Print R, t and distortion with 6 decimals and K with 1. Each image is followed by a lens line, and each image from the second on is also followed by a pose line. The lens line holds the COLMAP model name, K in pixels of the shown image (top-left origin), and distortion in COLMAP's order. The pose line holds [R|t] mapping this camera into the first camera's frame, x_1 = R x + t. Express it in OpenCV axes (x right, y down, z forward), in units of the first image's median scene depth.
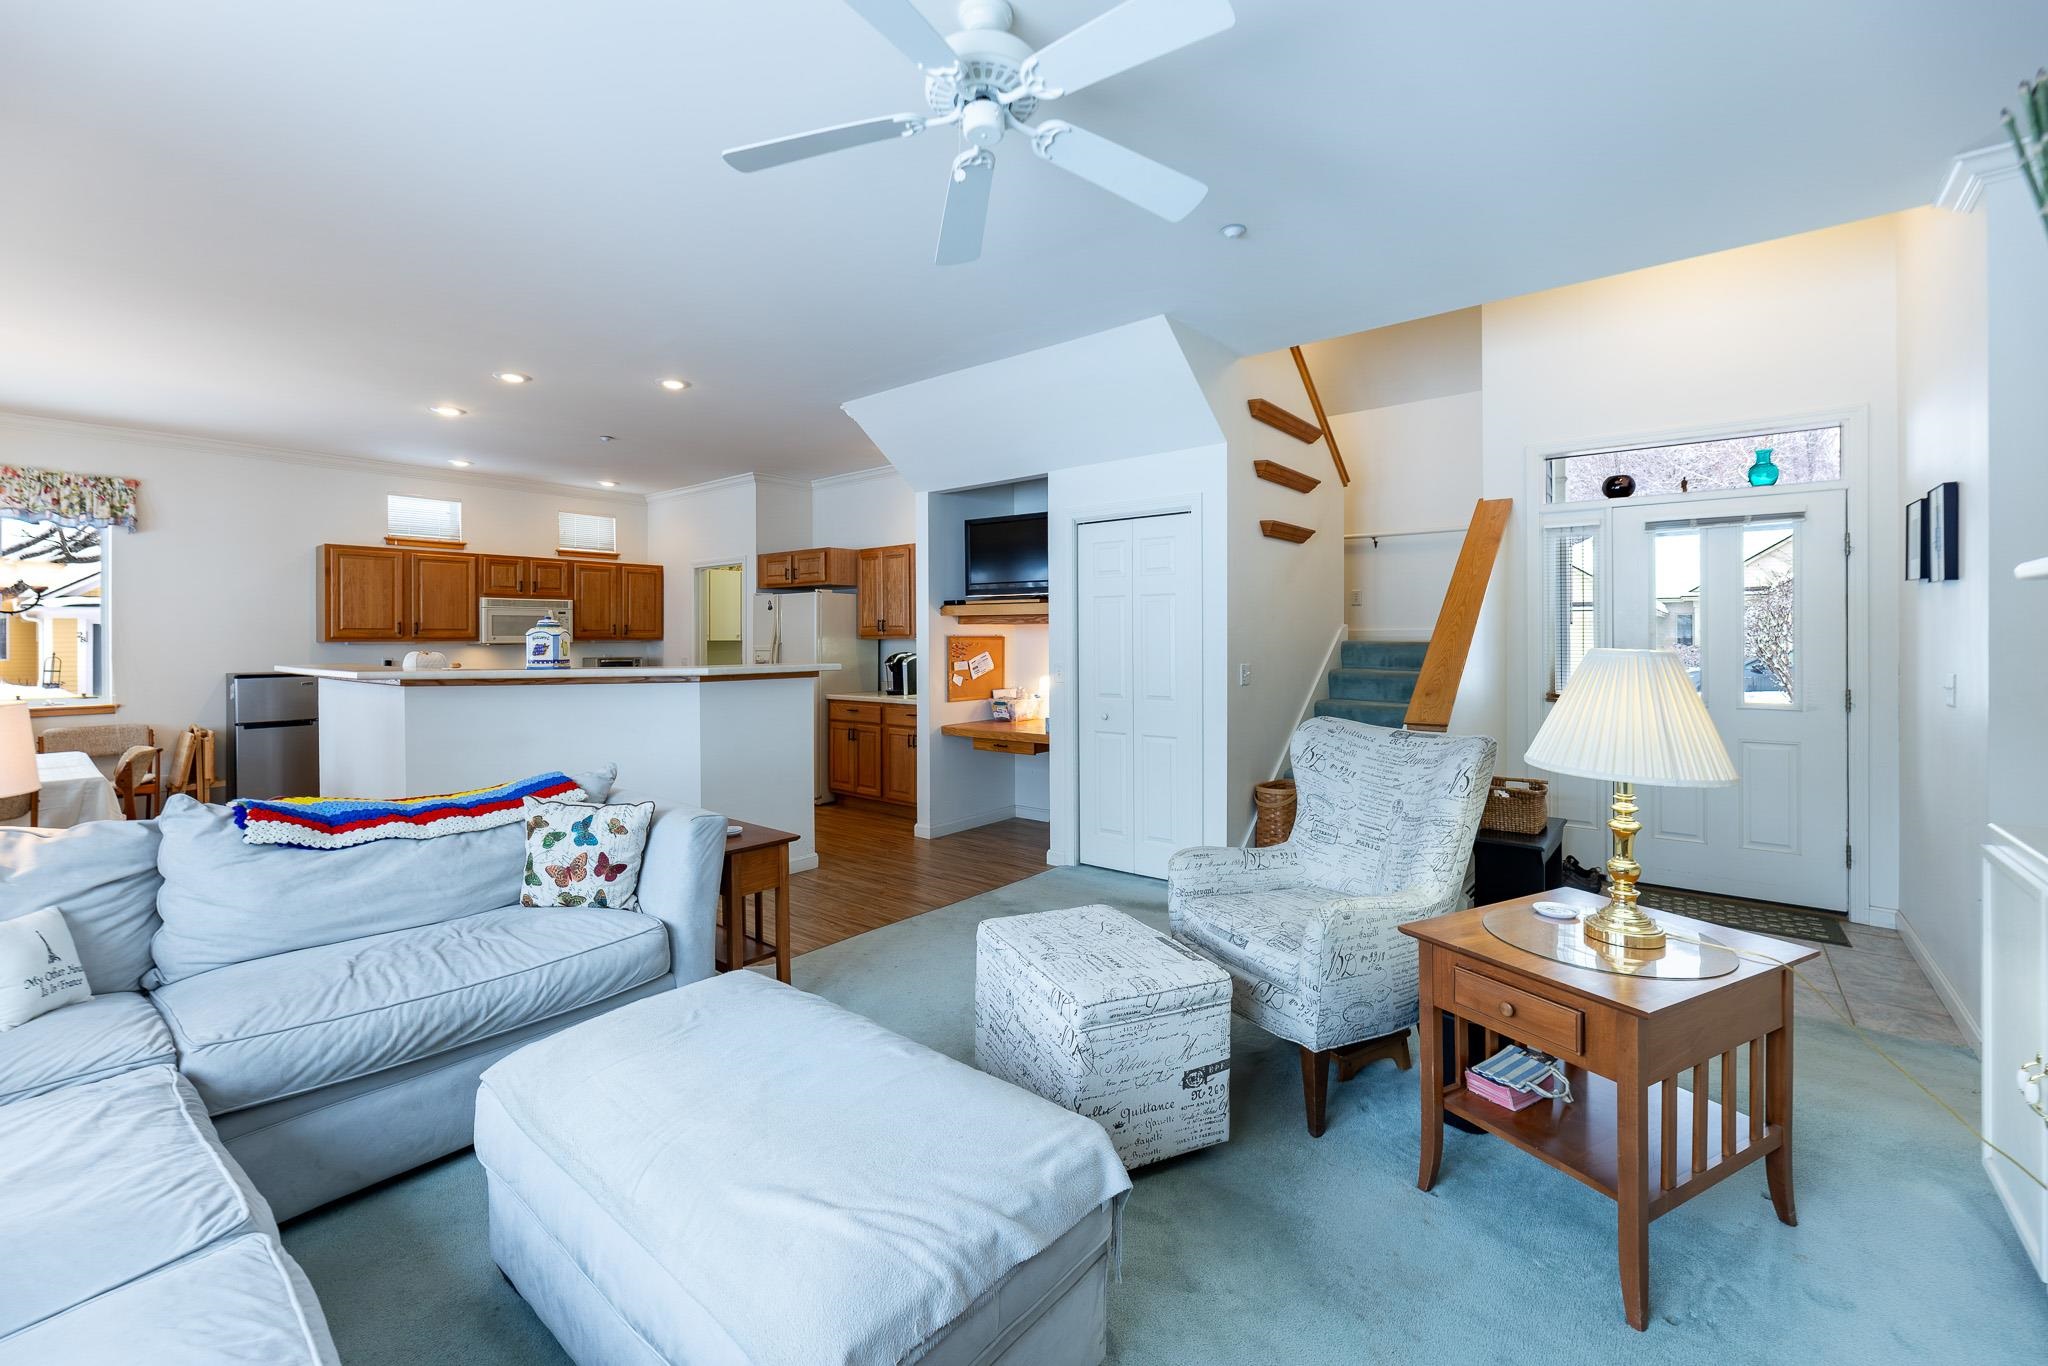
lens RADIAL K [[855.1, 0, 1016.8], [0, 855.1, 634.6], [0, 0, 1]] dist [-0.000443, -0.000164]
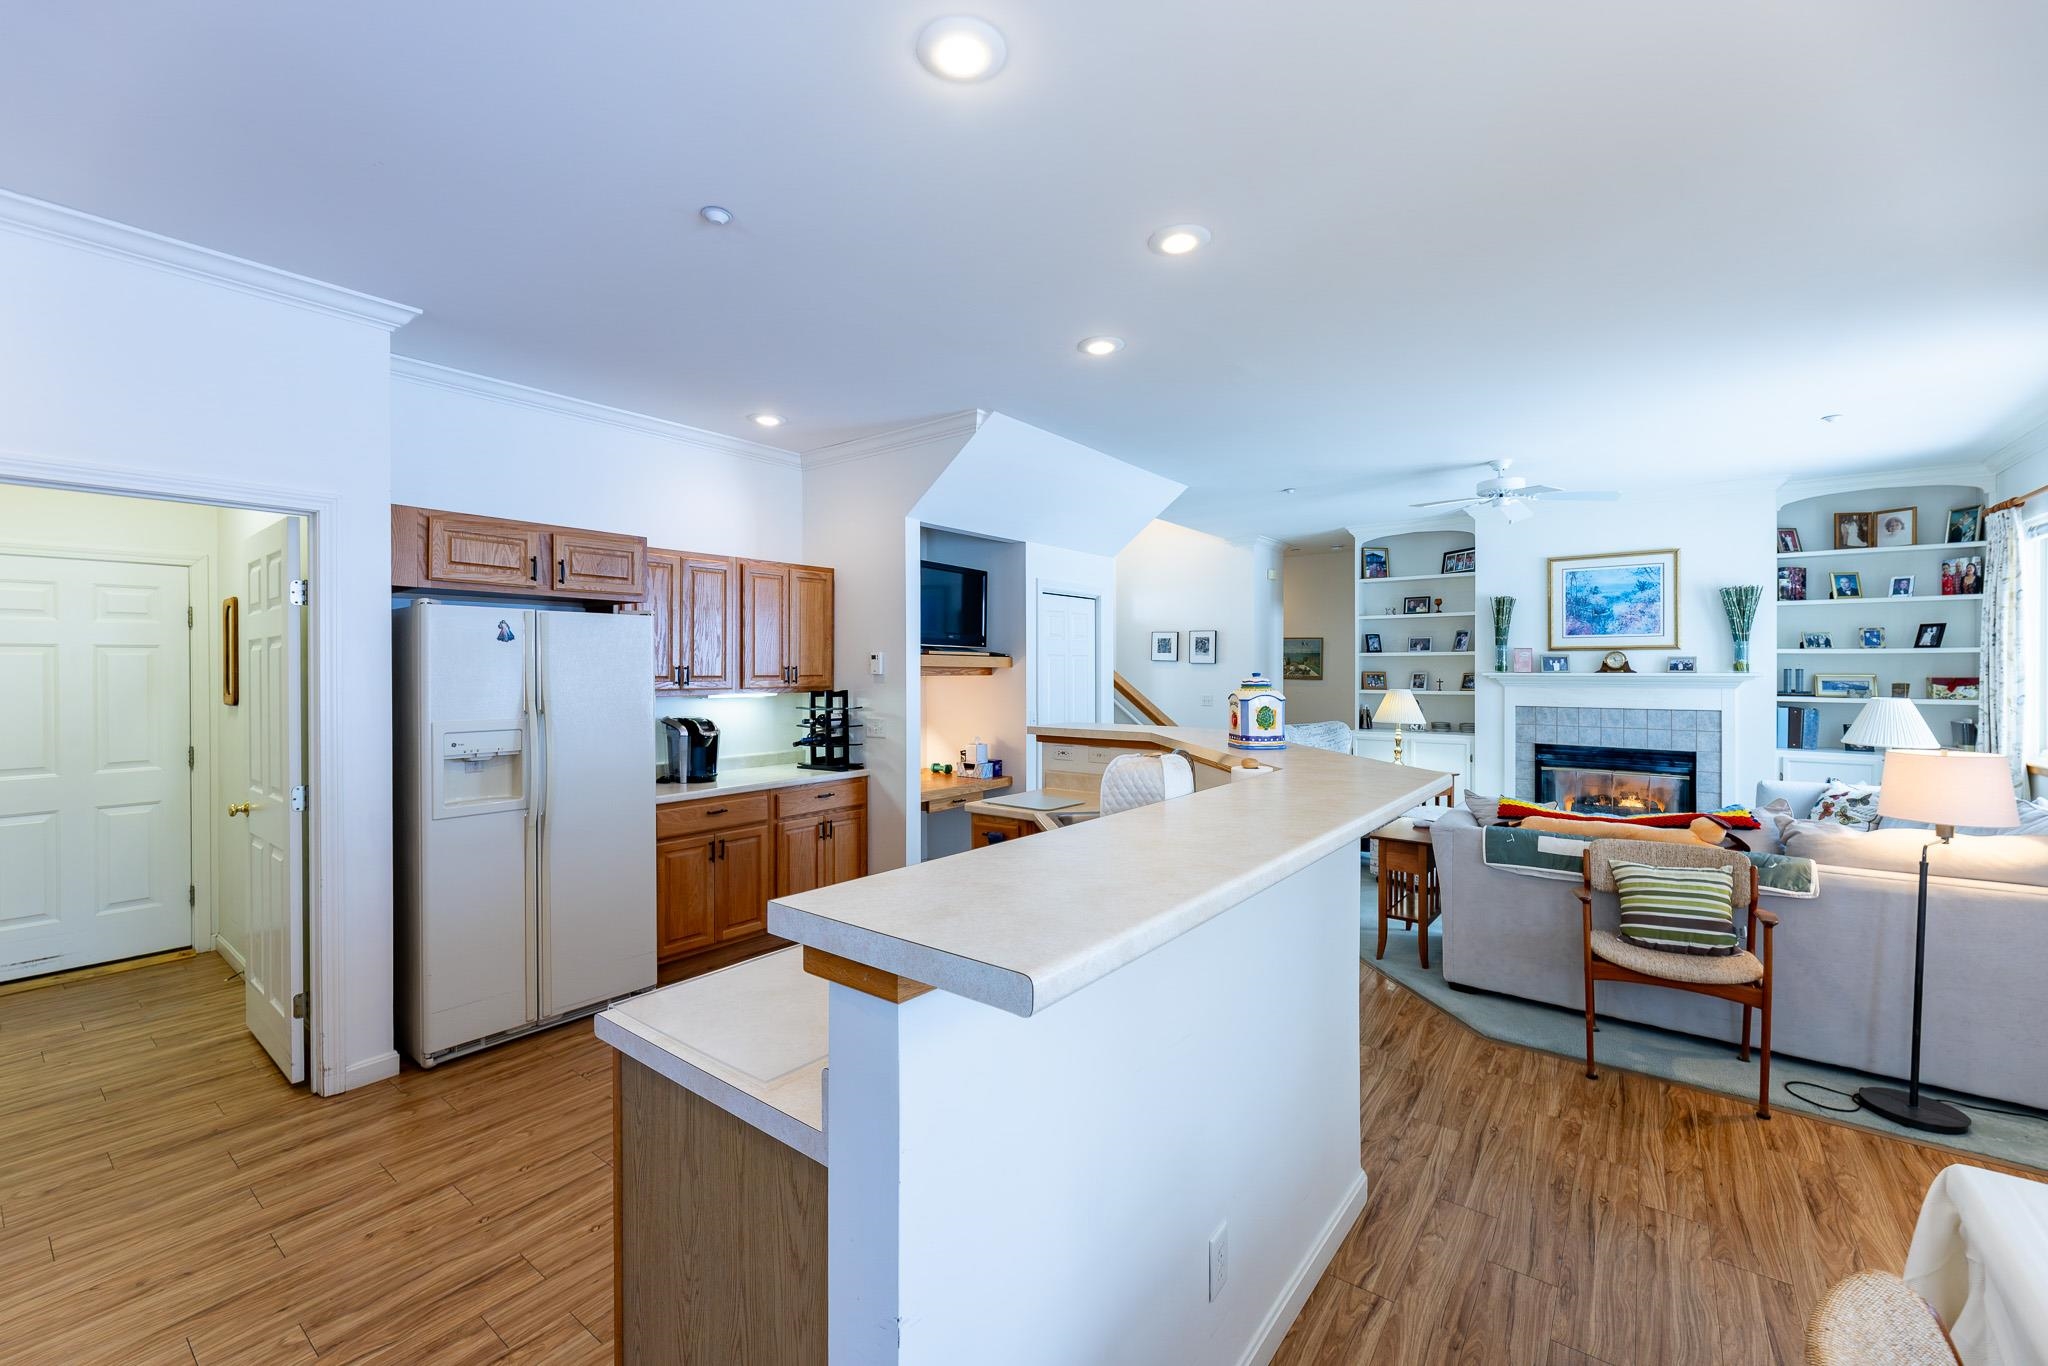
lens RADIAL K [[830.8, 0, 1020.6], [0, 830.8, 670.6], [0, 0, 1]] dist [-0.000434, -0.000160]
pose [[-0.030027, 0.003524, 0.999543, -0.811432], [-0.002705, 0.999990, -0.003607, -0.013231], [-0.999545, -0.002812, -0.030017, 0.801752]]
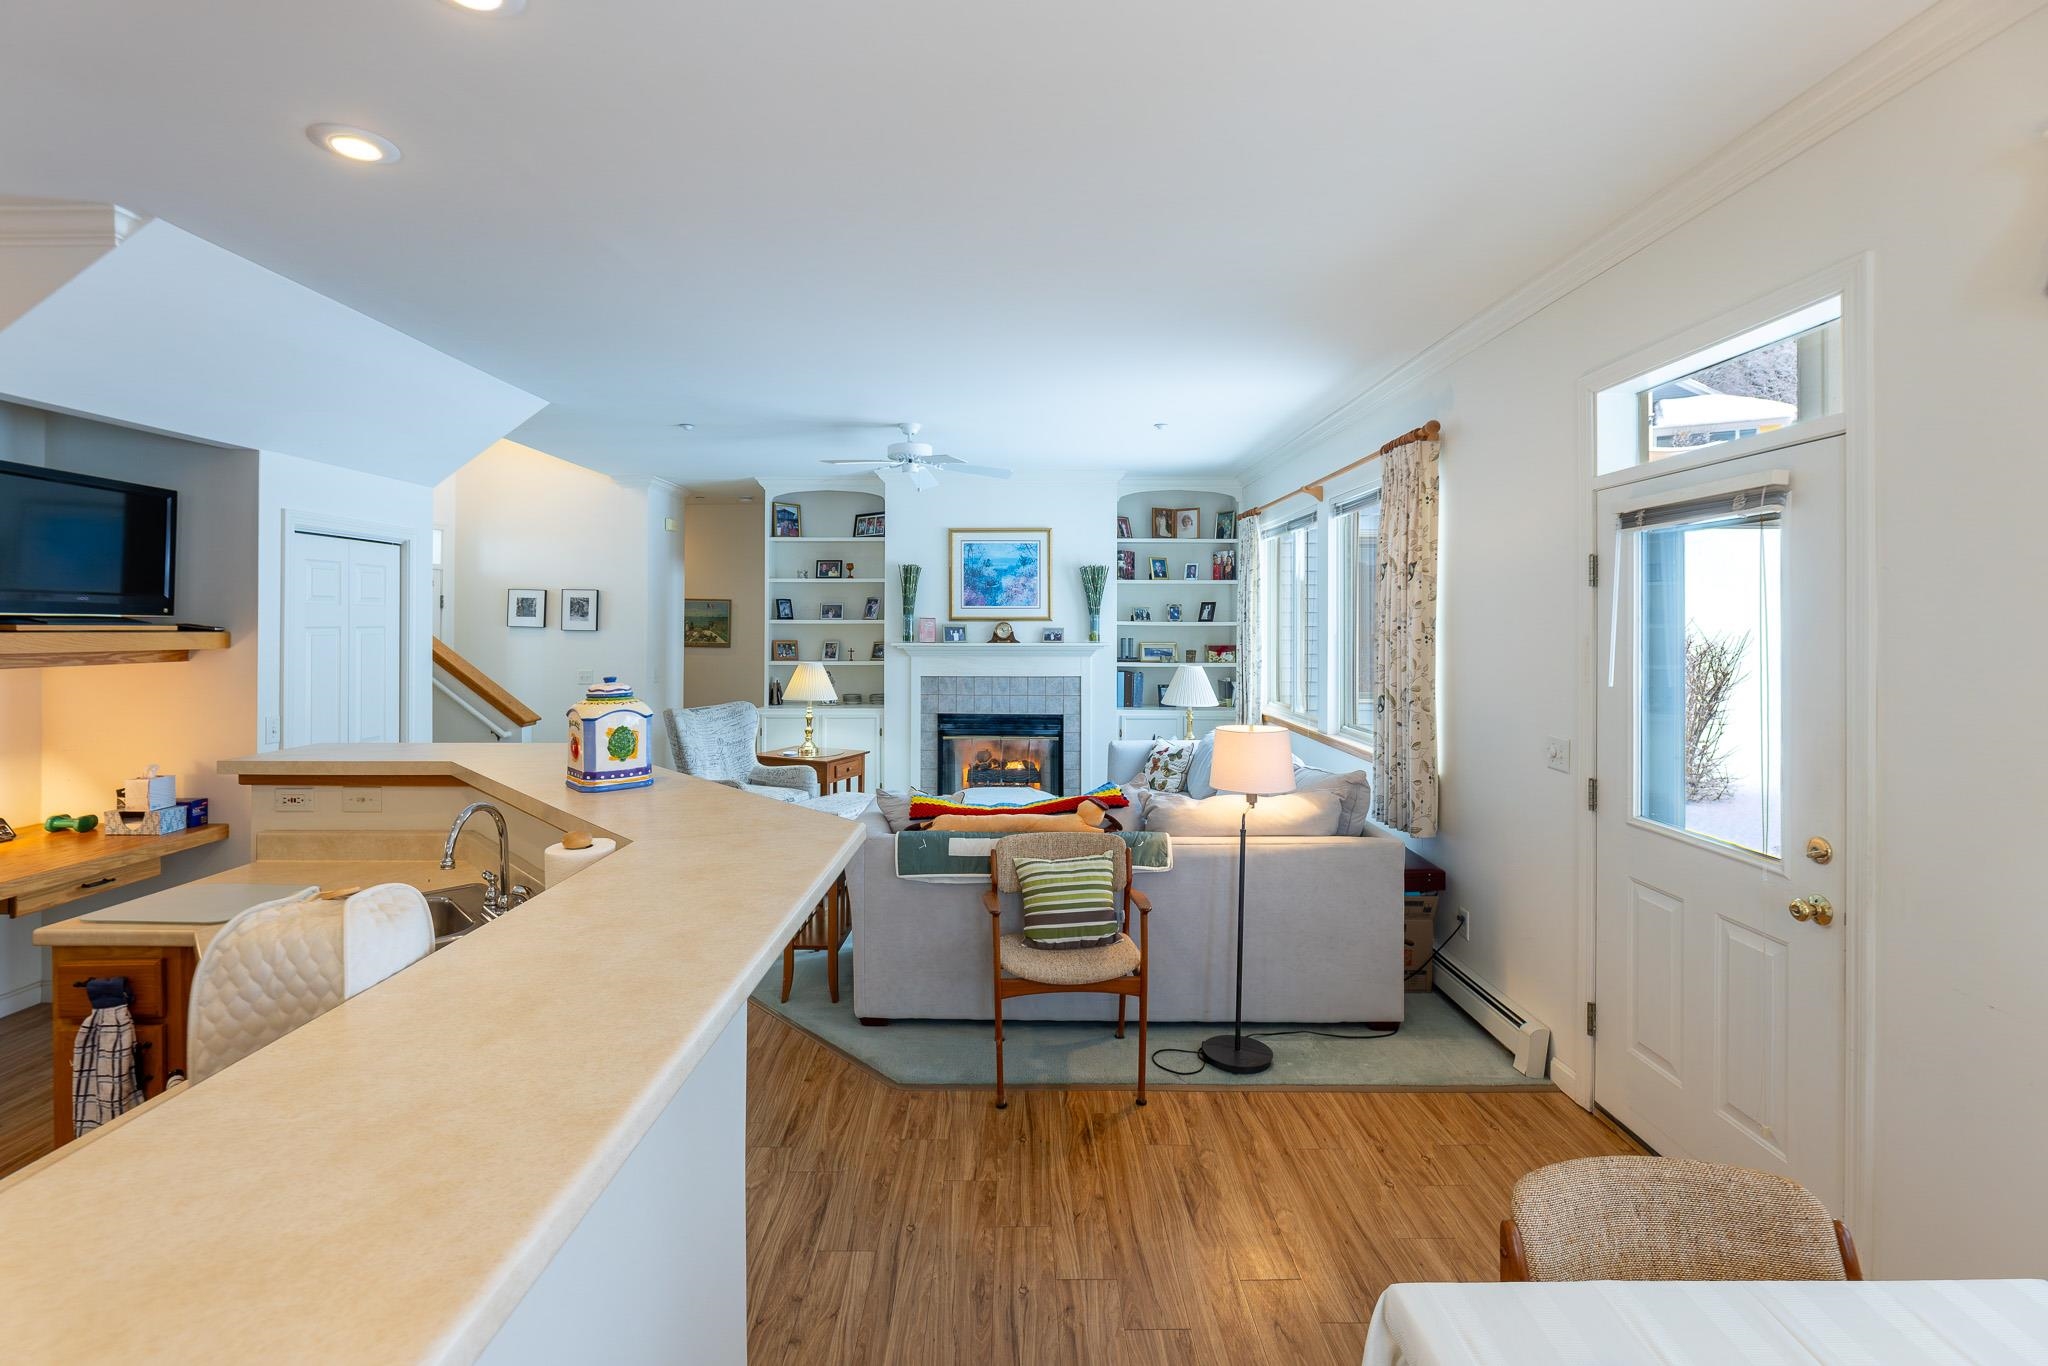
lens RADIAL K [[906.2, 0, 1019.7], [0, 906.2, 622.5], [0, 0, 1]] dist [-0.008298, -0.000168]
pose [[-0.629899, 0.007779, 0.776638, -0.722067], [-0.001388, 0.999937, -0.011142, -0.031105], [-0.776675, -0.008096, -0.629849, 0.753546]]
